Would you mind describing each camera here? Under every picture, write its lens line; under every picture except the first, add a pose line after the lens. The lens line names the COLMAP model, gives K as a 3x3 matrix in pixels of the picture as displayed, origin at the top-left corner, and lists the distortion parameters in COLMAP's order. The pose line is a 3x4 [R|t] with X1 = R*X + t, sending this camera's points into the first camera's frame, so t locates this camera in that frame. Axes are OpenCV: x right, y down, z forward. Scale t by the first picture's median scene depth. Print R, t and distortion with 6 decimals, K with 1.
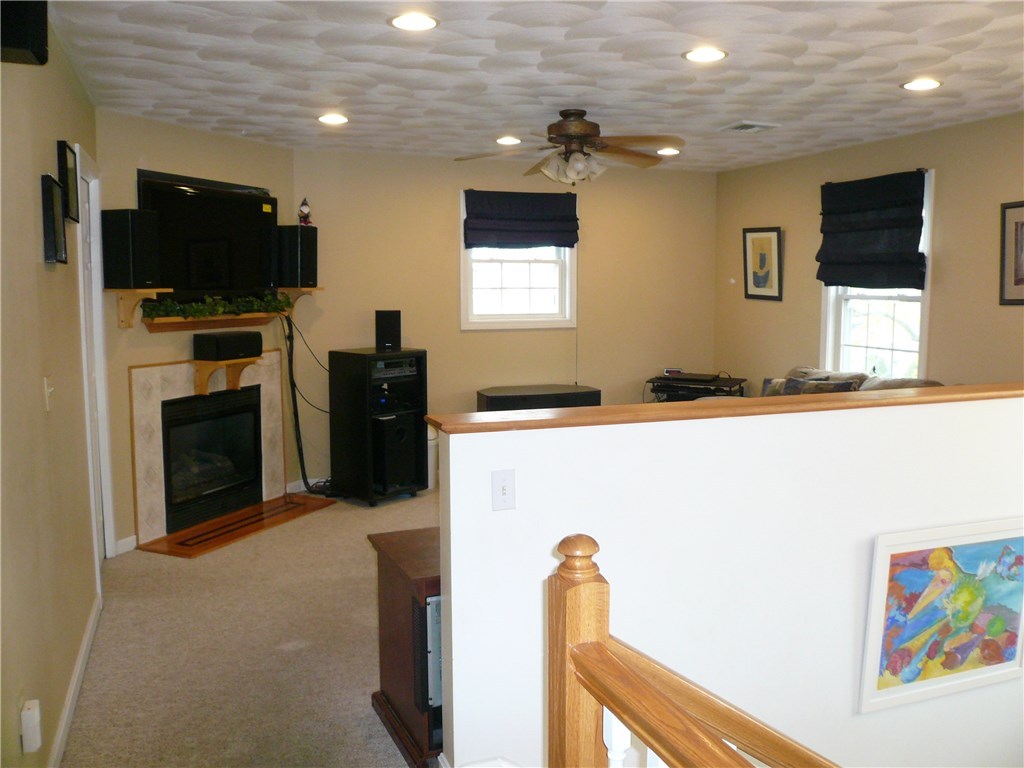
lens RADIAL K [[860.5, 0, 512.6], [0, 860.5, 383.1], [0, 0, 1]] dist [-0.109810, 0.087283]
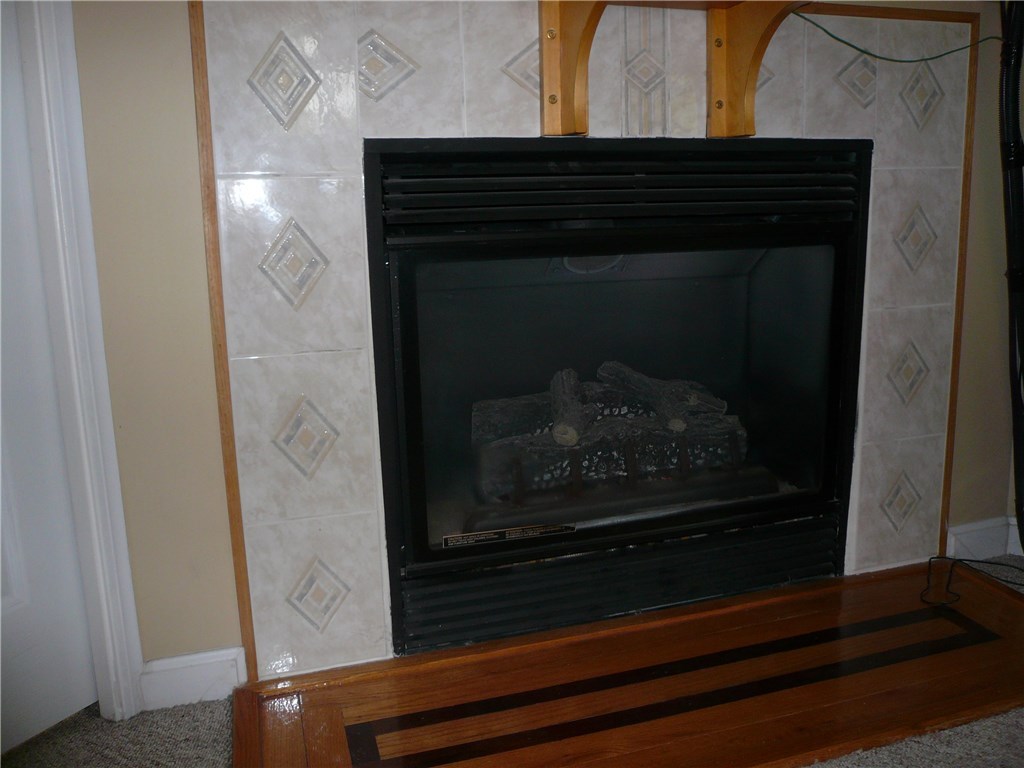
lens RADIAL K [[860.5, 0, 510.7], [0, 860.5, 382.9], [0, 0, 1]] dist [-0.109810, 0.087283]
pose [[0.664813, 0.134207, -0.734855, -0.176293], [-0.064490, 0.990368, 0.122528, 0.050812], [0.744220, -0.034068, 0.667065, 0.763933]]
